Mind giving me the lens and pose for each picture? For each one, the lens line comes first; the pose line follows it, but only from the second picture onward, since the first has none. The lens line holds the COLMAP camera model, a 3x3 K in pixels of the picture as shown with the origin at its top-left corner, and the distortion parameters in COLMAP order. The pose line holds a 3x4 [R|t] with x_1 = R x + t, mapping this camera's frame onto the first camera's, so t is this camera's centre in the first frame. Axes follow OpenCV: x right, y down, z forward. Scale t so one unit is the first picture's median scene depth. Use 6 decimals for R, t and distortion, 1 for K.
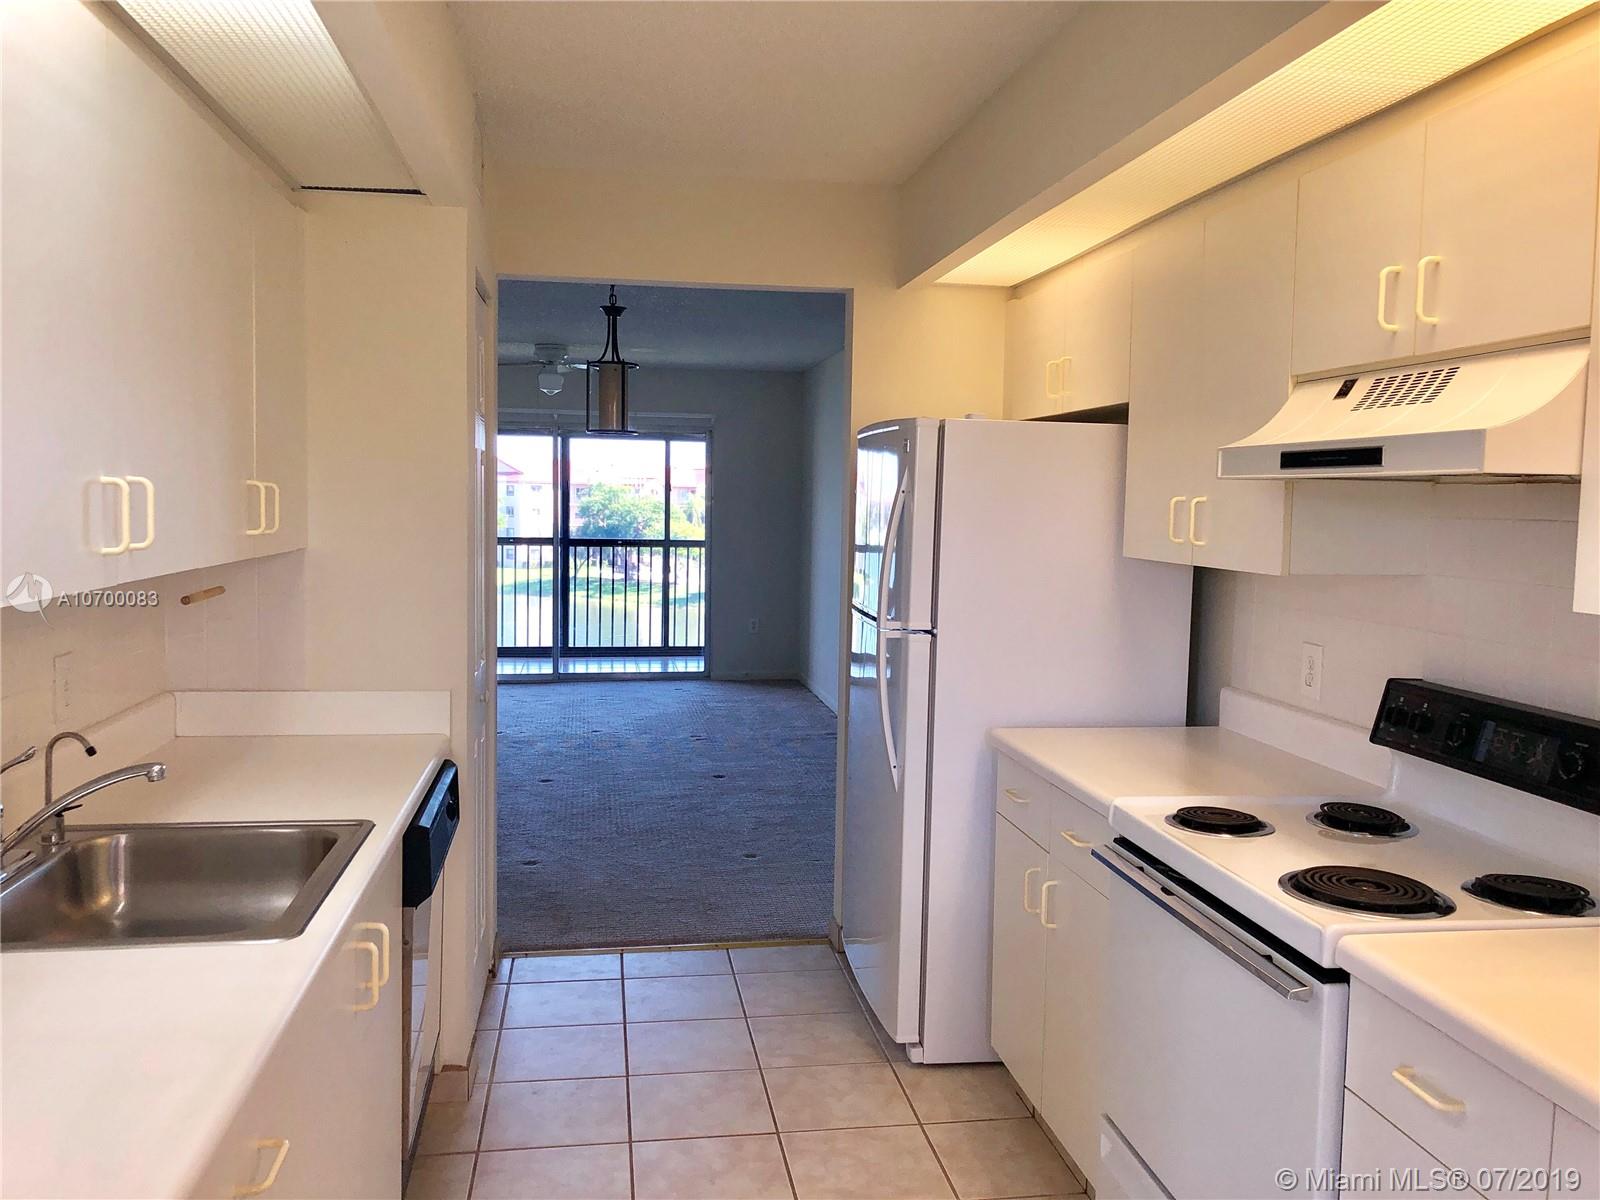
lens RADIAL K [[1329.1, 0, 799.4], [0, 1329.1, 598.5], [0, 0, 1]] dist [0.003844, 0.000461]
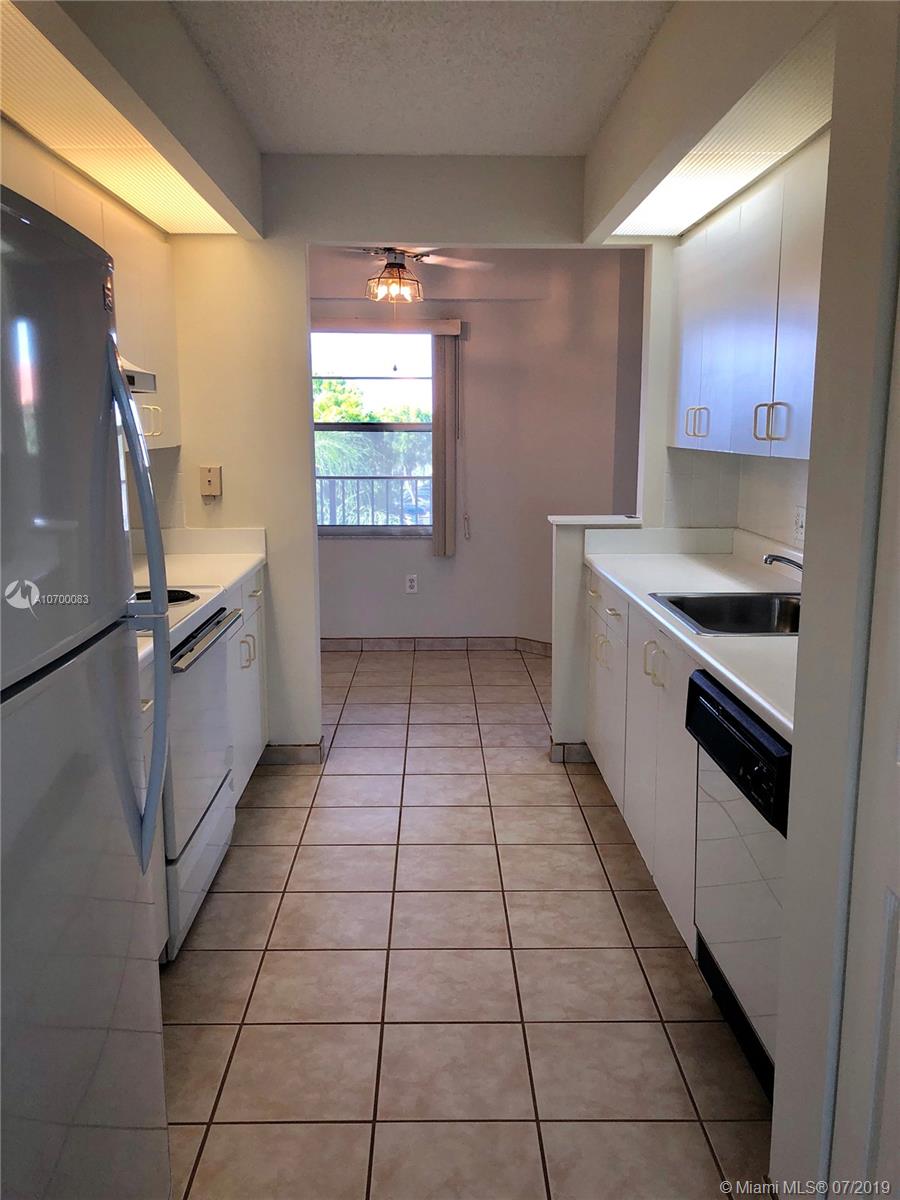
lens RADIAL K [[996.8, 0, 449.7], [0, 996.8, 602.2], [0, 0, 1]] dist [0.003844, 0.000461]
pose [[-0.990360, -0.035574, 0.133870, -0.150878], [-0.000481, 0.967336, 0.253498, -0.112347], [-0.138516, 0.250990, -0.958028, 1.616441]]
